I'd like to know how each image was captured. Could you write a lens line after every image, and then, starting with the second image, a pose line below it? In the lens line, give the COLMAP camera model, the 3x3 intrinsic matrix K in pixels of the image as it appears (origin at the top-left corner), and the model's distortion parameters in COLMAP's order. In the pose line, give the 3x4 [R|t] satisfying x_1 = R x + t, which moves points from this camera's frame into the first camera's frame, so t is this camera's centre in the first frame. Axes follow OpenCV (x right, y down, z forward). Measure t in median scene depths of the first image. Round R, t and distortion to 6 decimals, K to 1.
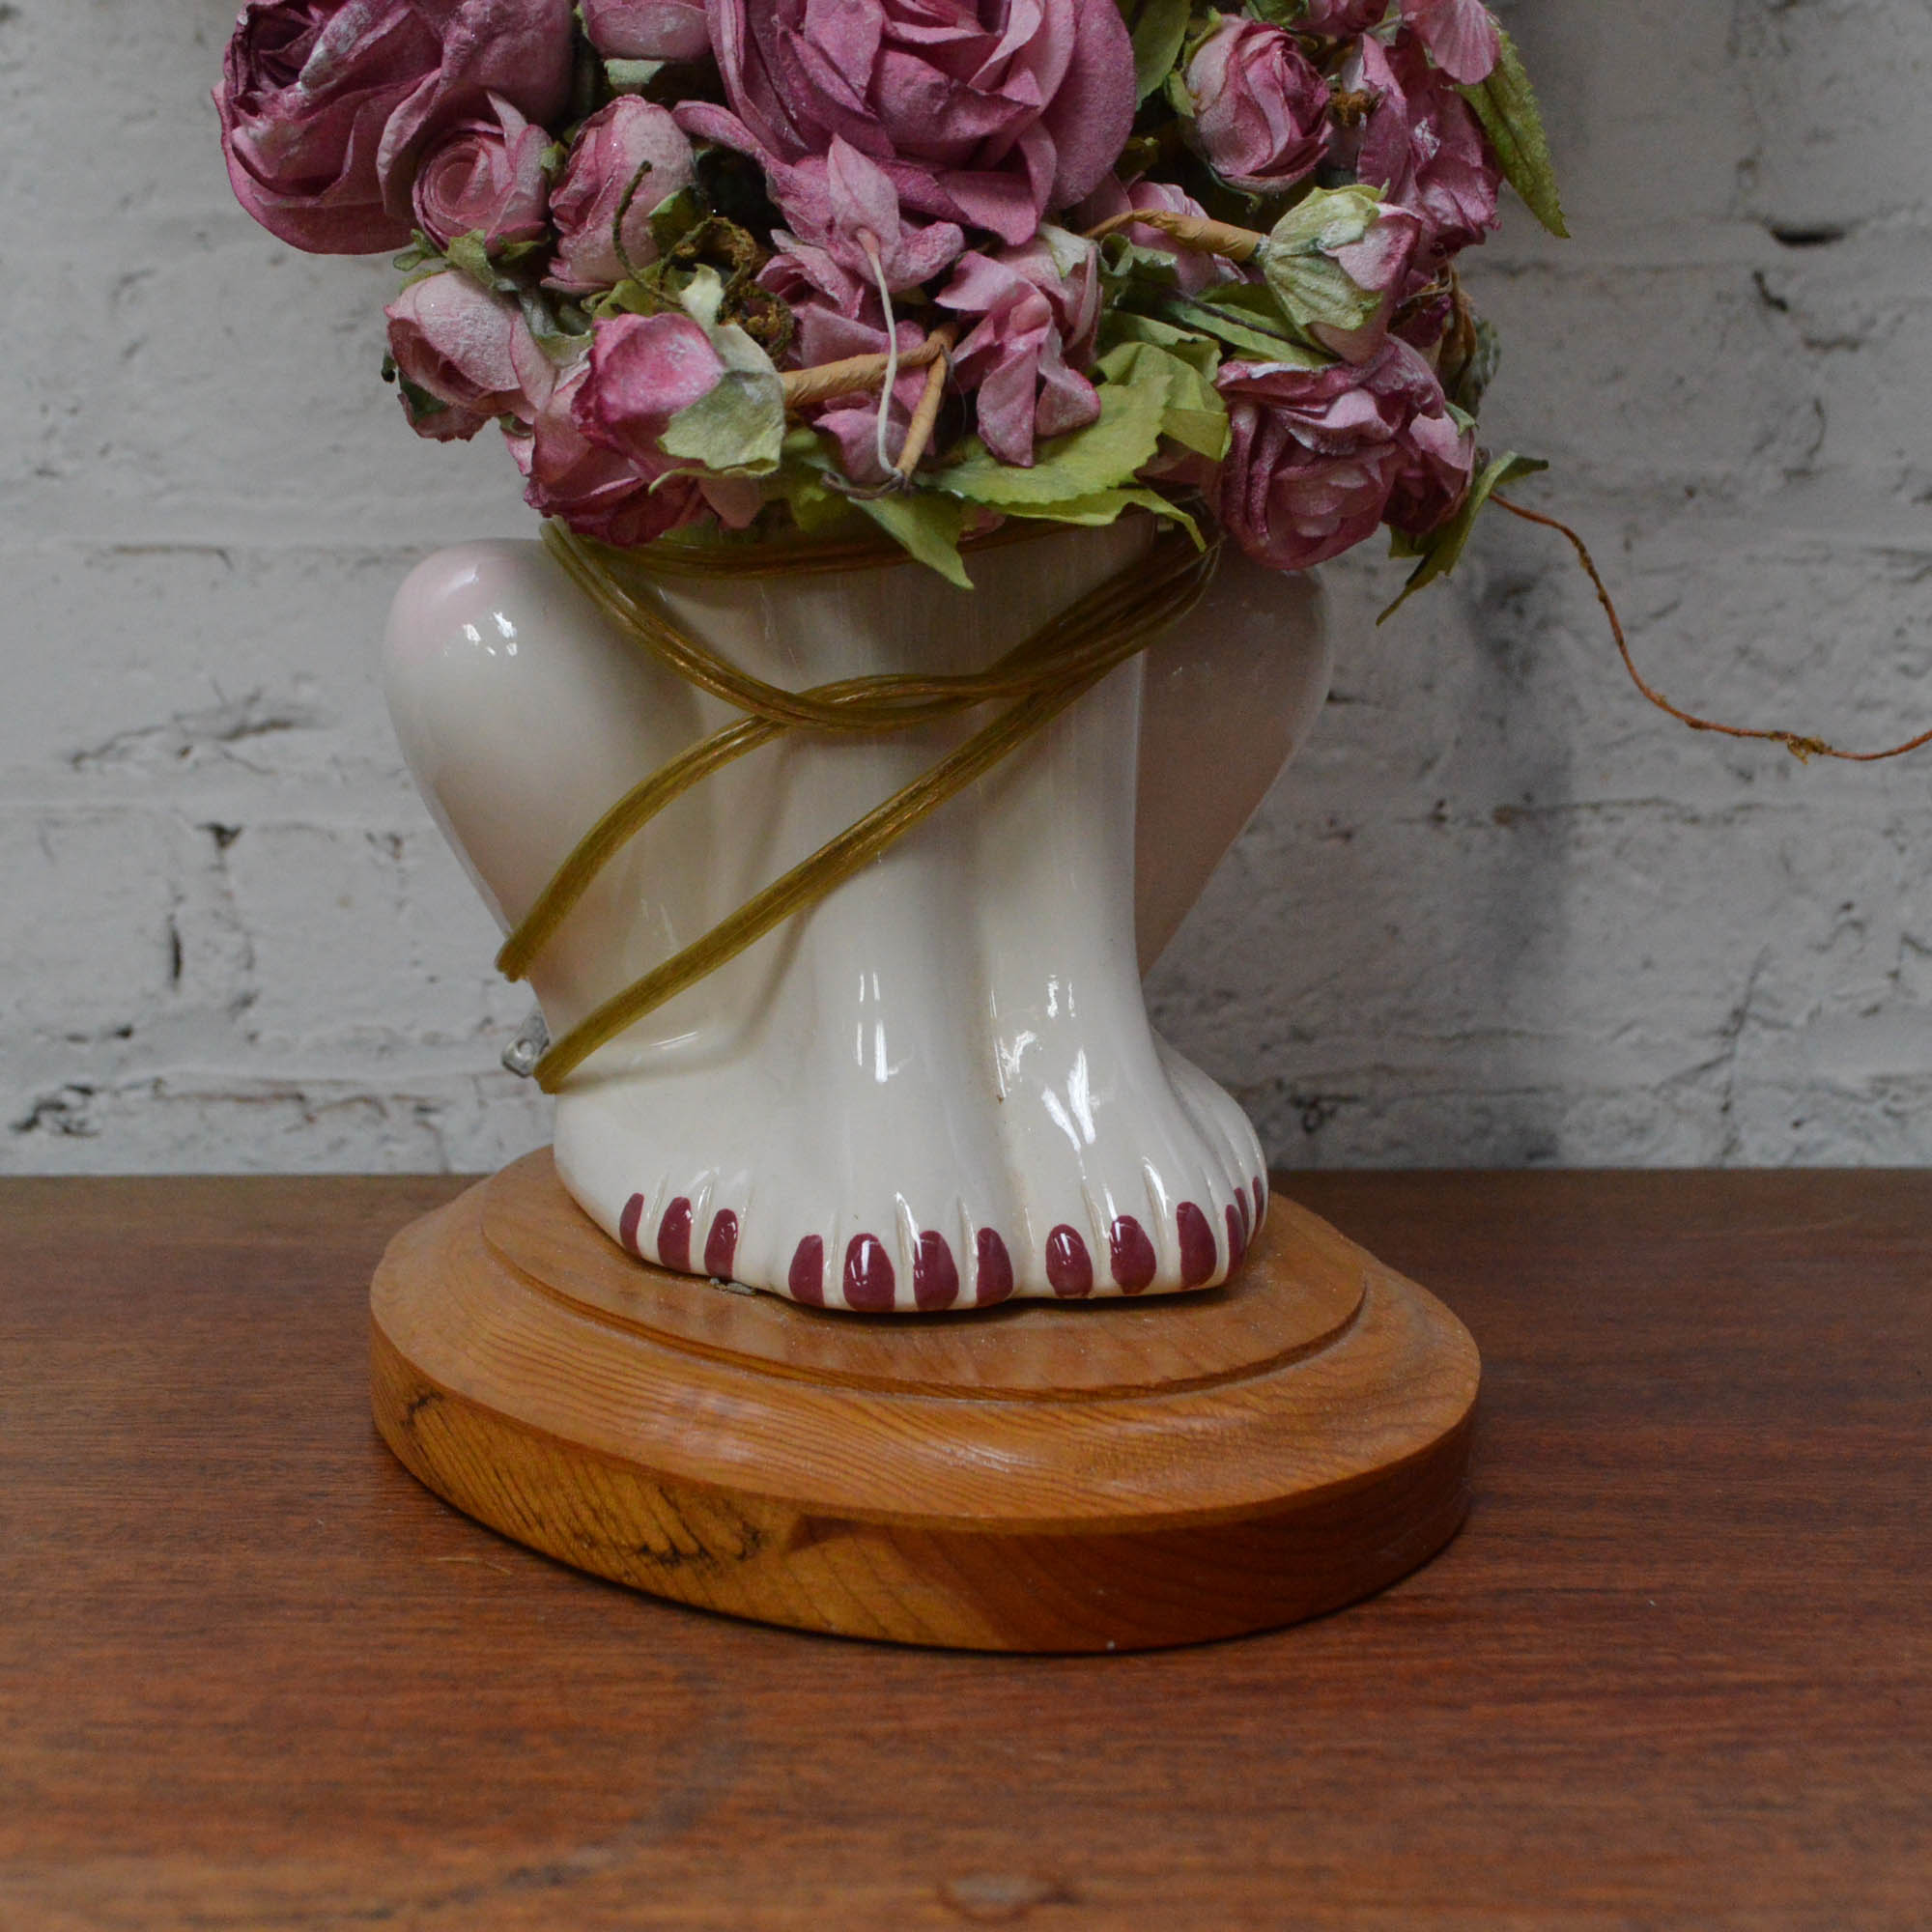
lens RADIAL K [[2848.6, 0, 966.0], [0, 2848.6, 966.0], [0, 0, 1]] dist [-0.074525, 0.049174]
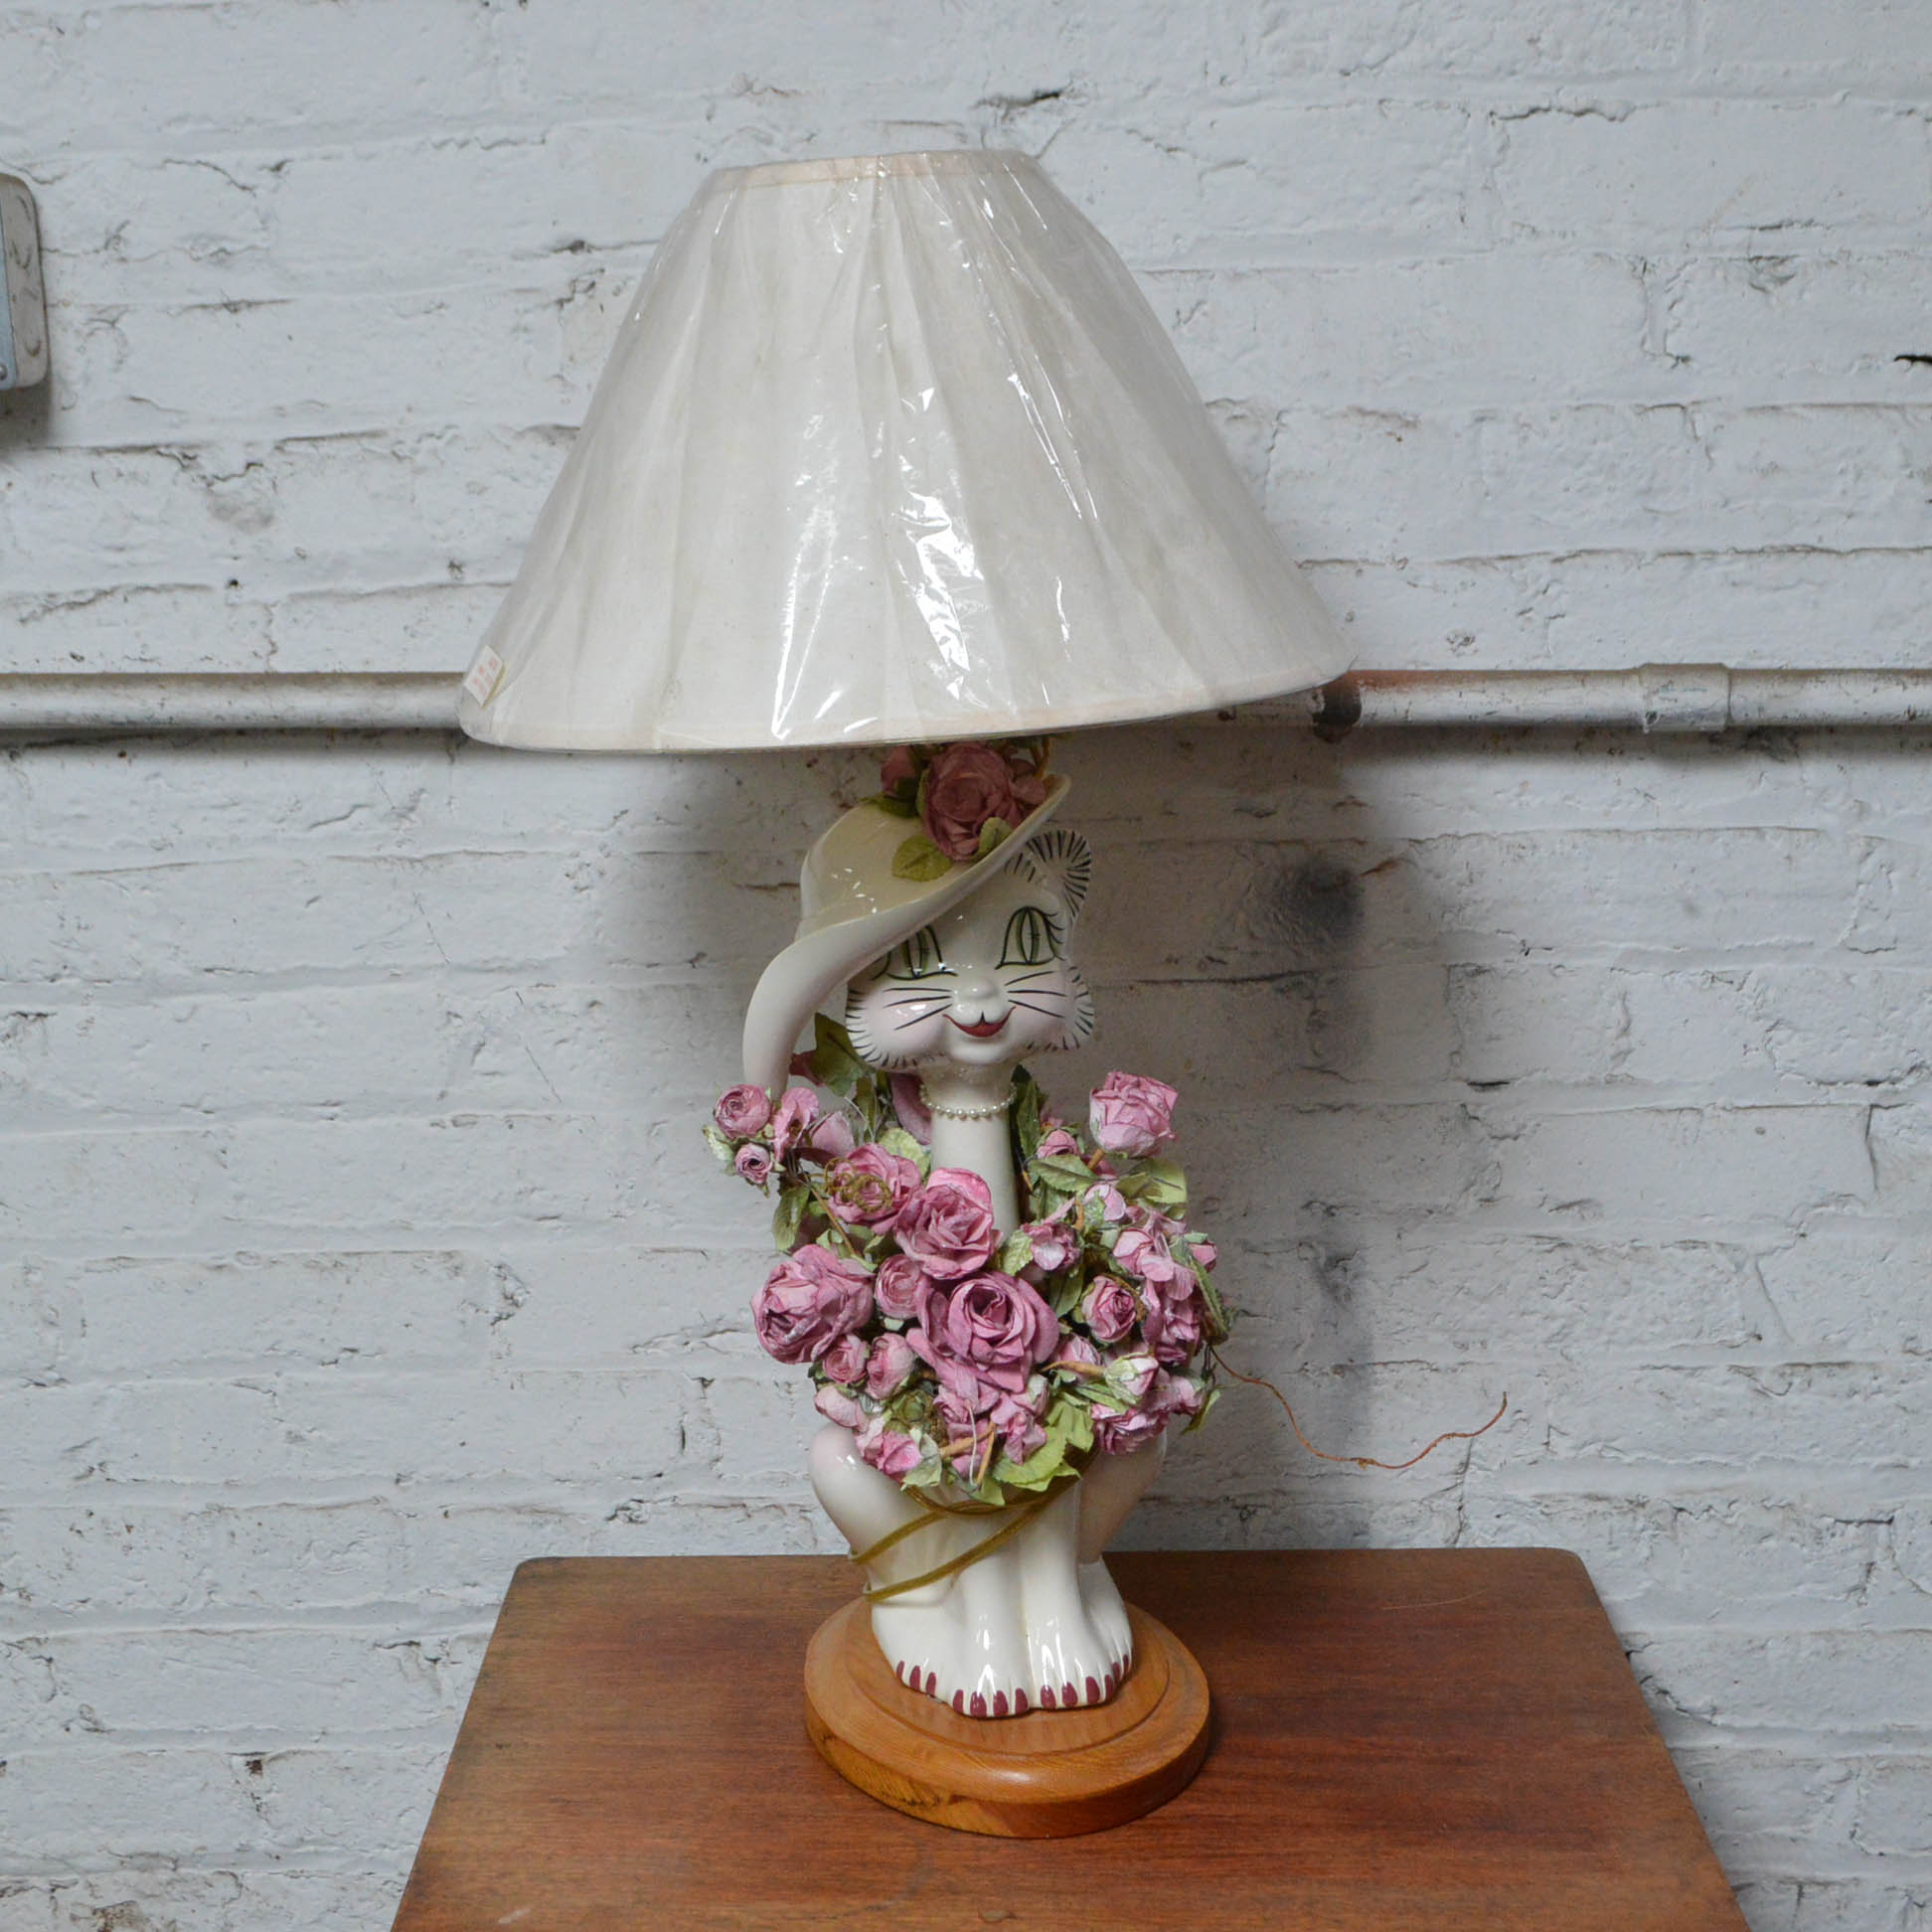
lens RADIAL K [[3536.2, 0, 966.0], [0, 3536.2, 966.0], [0, 0, 1]] dist [-0.030974, -0.140895]
pose [[0.994185, -0.004266, -0.107600, 0.361944], [0.012996, 0.996664, 0.080569, -0.982303], [0.106897, -0.081499, 0.990924, -2.663885]]
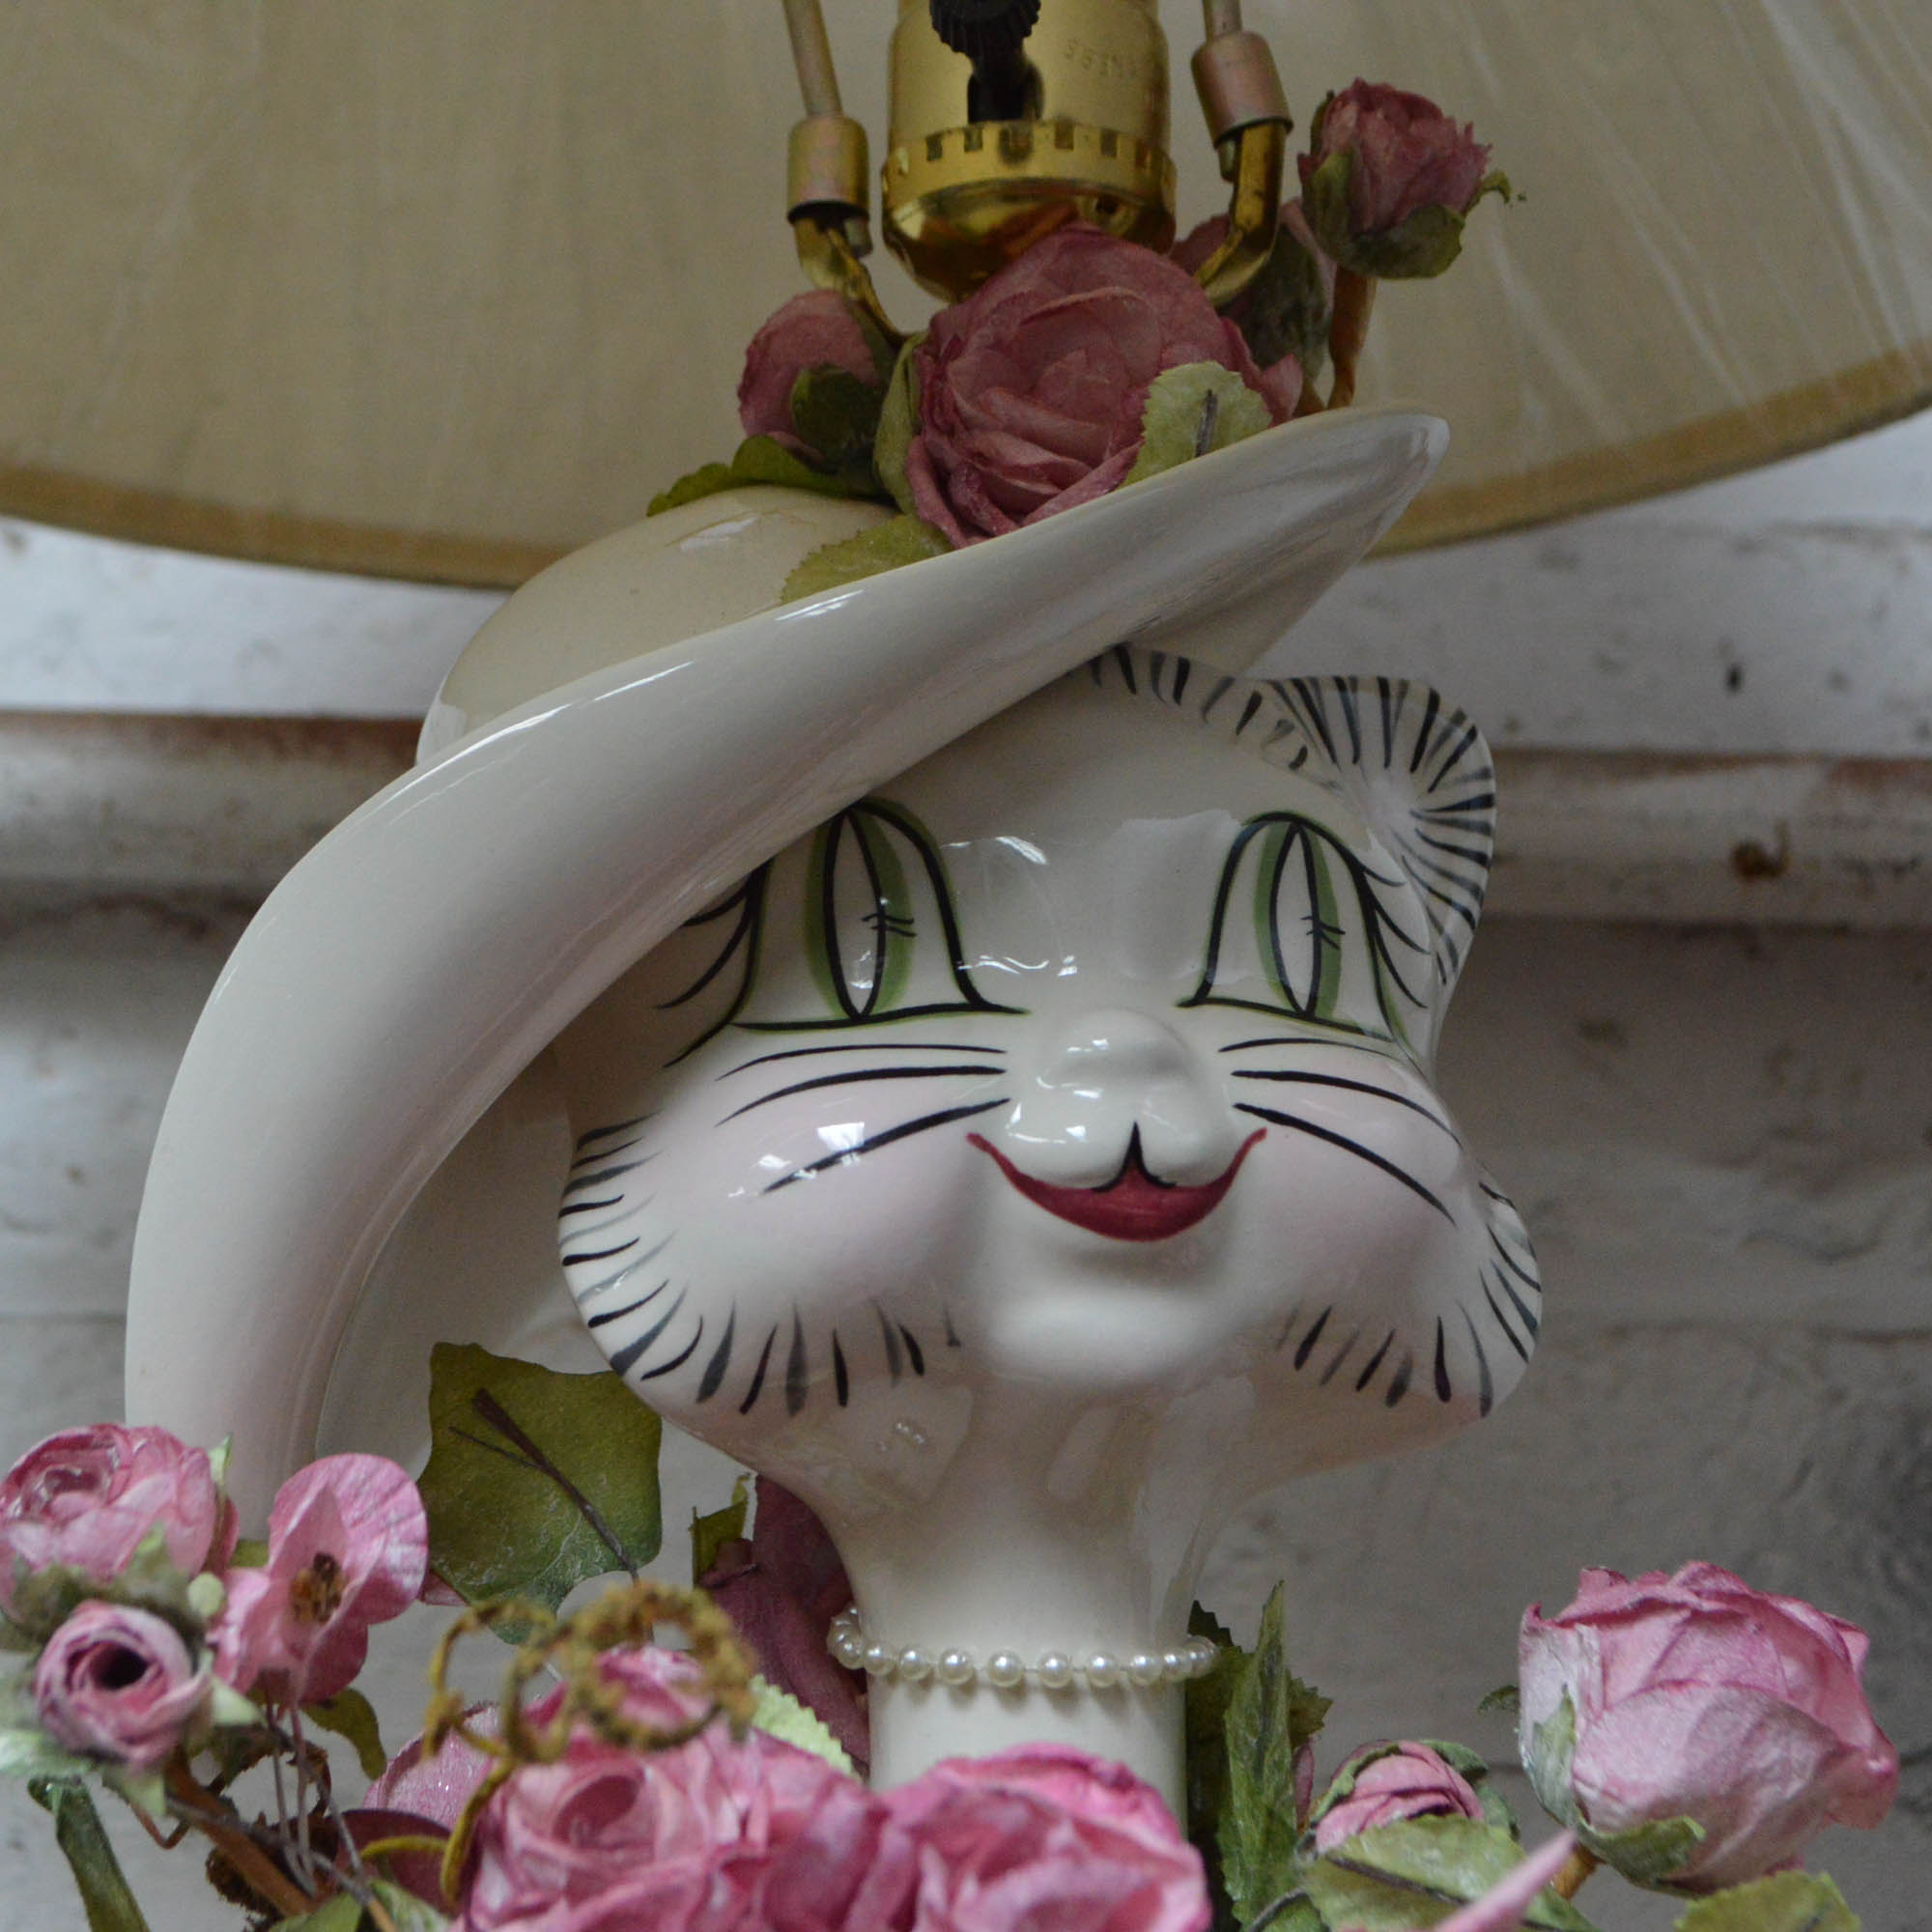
lens RADIAL K [[4660.1, 0, 966.0], [0, 4660.1, 966.0], [0, 0, 1]] dist [-0.028467, 0.205180]
pose [[0.998965, -0.005031, -0.045215, -0.011075], [-0.010879, 0.938610, -0.344808, -0.262302], [0.044174, 0.344943, 0.937584, -0.099132]]
